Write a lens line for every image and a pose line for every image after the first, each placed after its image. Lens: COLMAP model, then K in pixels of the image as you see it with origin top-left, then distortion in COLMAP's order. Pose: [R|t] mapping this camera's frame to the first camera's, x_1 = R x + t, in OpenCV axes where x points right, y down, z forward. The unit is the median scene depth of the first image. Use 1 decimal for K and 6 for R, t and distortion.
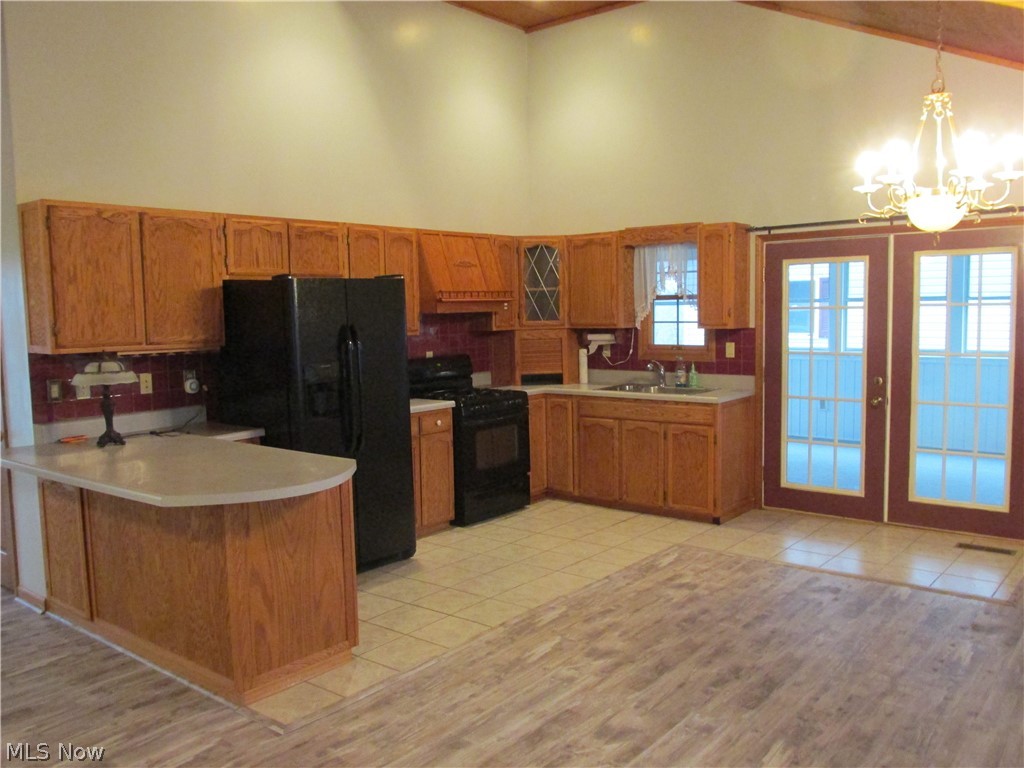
lens RADIAL K [[862.8, 0, 510.4], [0, 862.8, 384.2], [0, 0, 1]] dist [-0.018619, -0.002945]
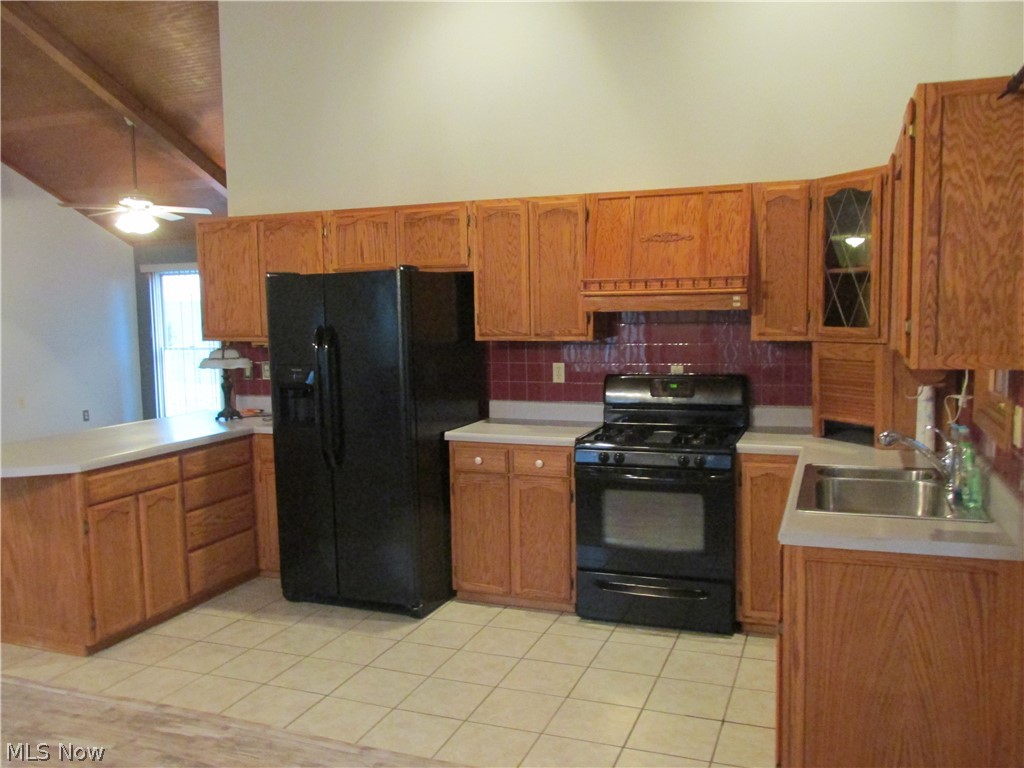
lens RADIAL K [[862.8, 0, 512.3], [0, 862.8, 385.2], [0, 0, 1]] dist [-0.018619, -0.002945]
pose [[0.312753, 0.108595, -0.943606, 0.701938], [-0.071438, 0.993318, 0.090639, -0.101656], [0.947144, 0.039062, 0.318421, 0.885814]]
